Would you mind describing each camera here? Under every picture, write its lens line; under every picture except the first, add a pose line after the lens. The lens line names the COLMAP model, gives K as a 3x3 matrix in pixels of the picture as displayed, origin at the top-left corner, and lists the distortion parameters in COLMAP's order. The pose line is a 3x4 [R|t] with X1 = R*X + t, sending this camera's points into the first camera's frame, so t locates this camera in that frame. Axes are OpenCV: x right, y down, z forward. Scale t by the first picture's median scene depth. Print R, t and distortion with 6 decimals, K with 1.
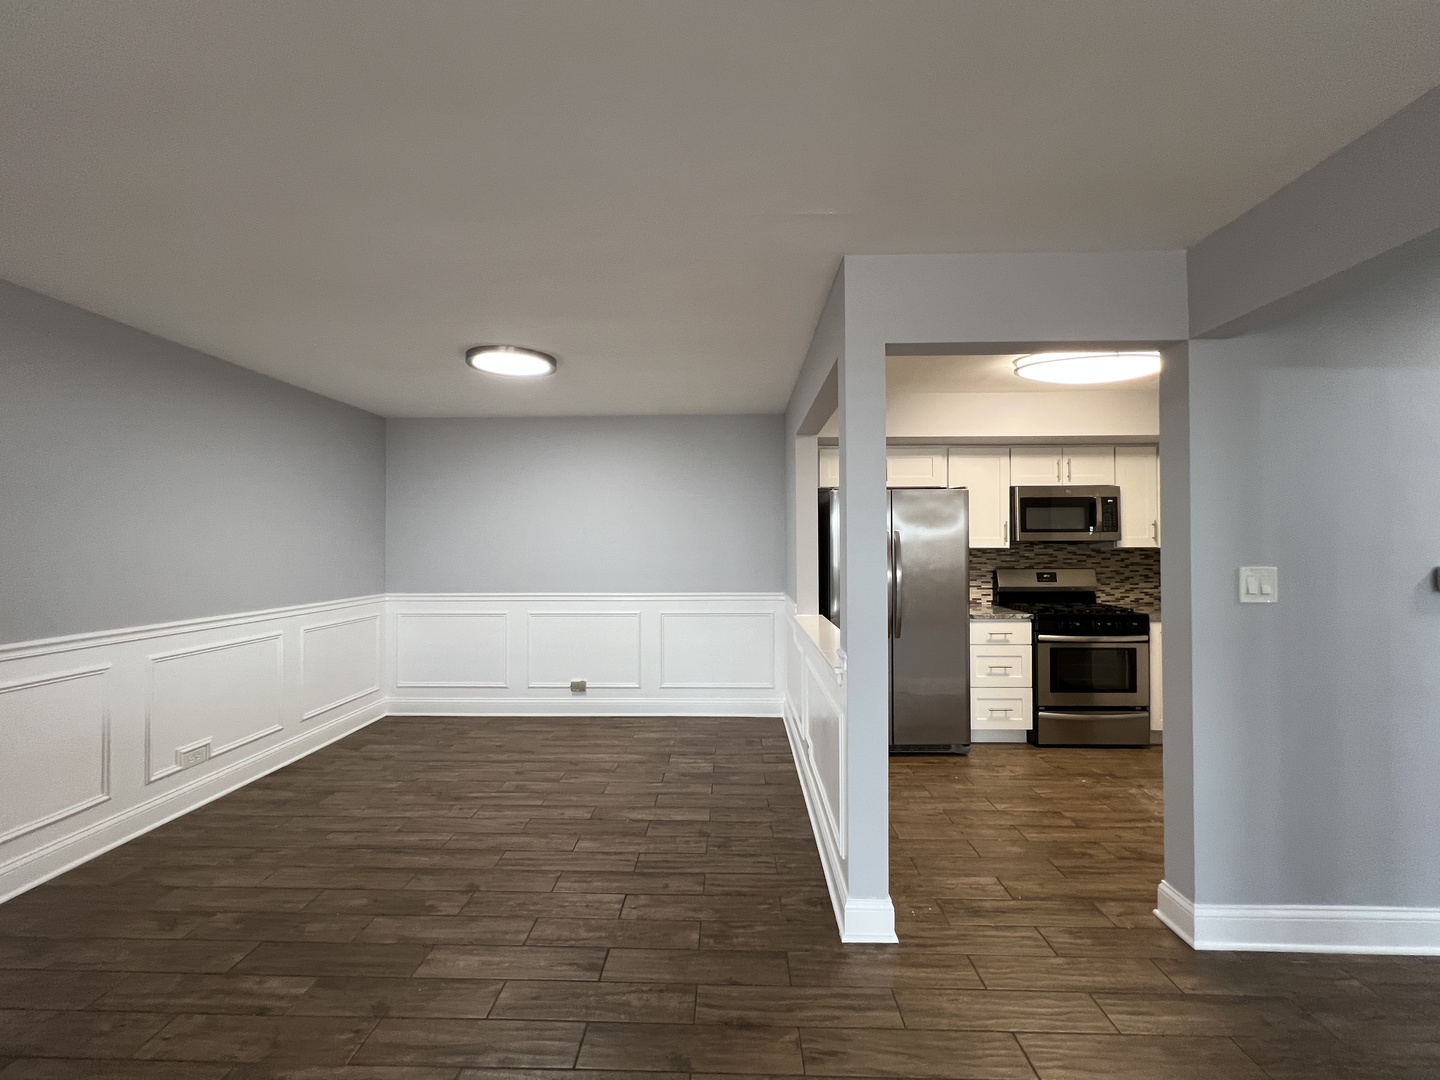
lens RADIAL K [[578.4, 0, 718.2], [0, 578.4, 538.0], [0, 0, 1]] dist [-0.002816, 0.001227]
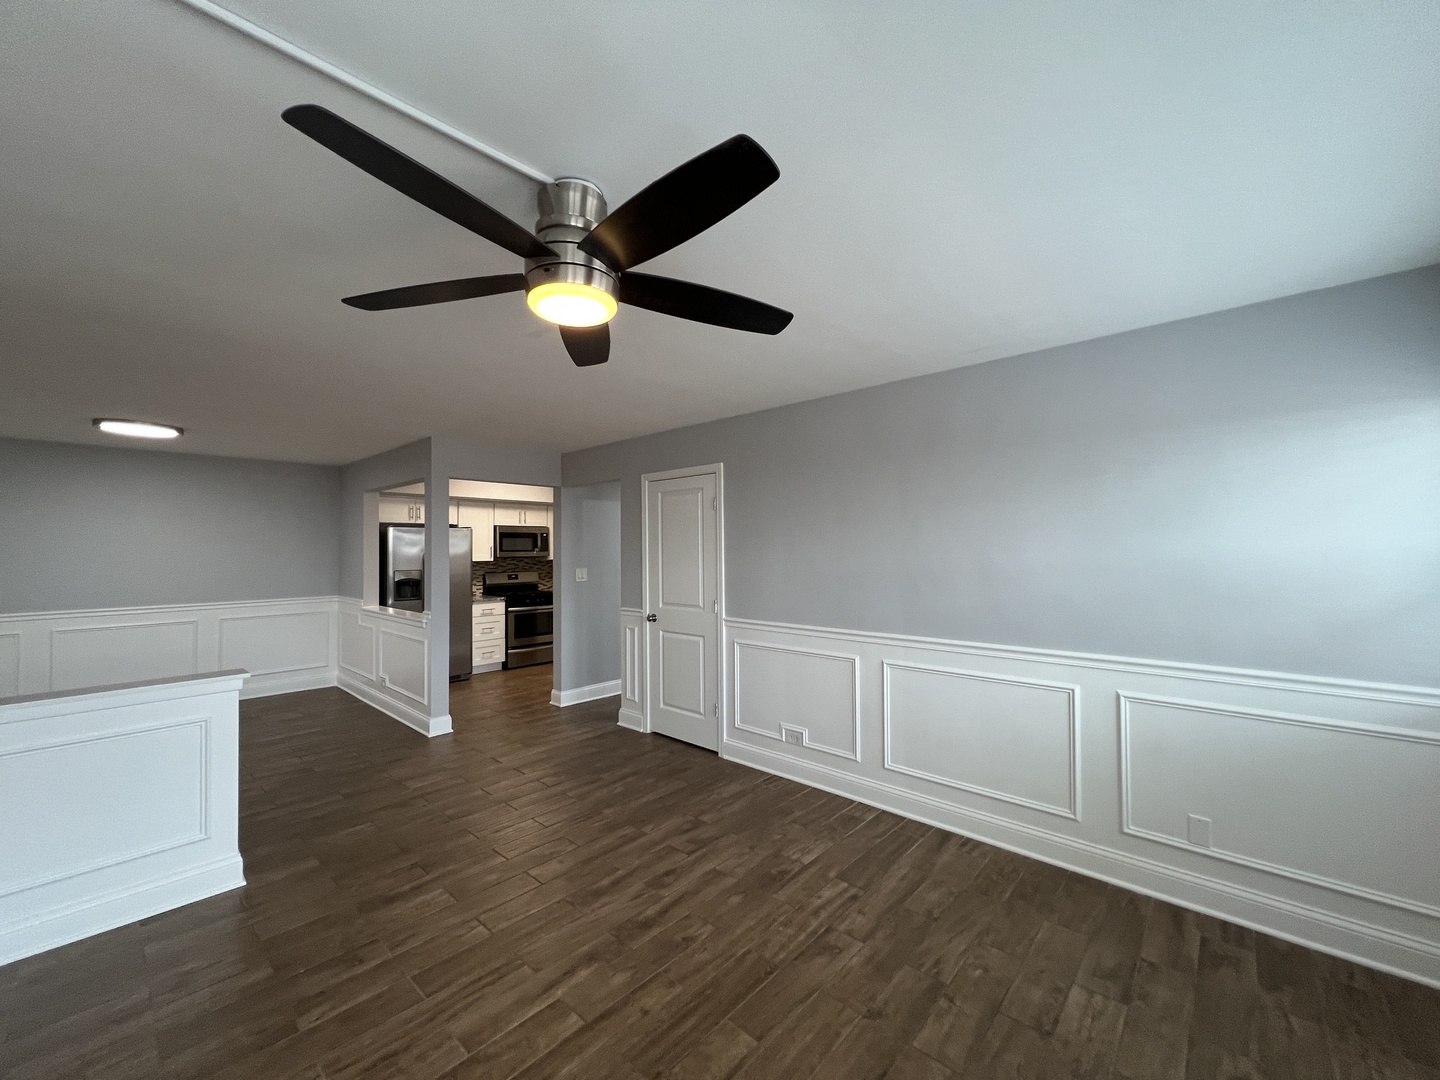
lens RADIAL K [[578.4, 0, 716.7], [0, 578.4, 537.5], [0, 0, 1]] dist [-0.002816, 0.001227]
pose [[0.657134, 0.013850, 0.753647, -0.391988], [-0.003905, 0.999880, -0.014971, -0.031911], [-0.753764, 0.006895, 0.657109, -0.695323]]
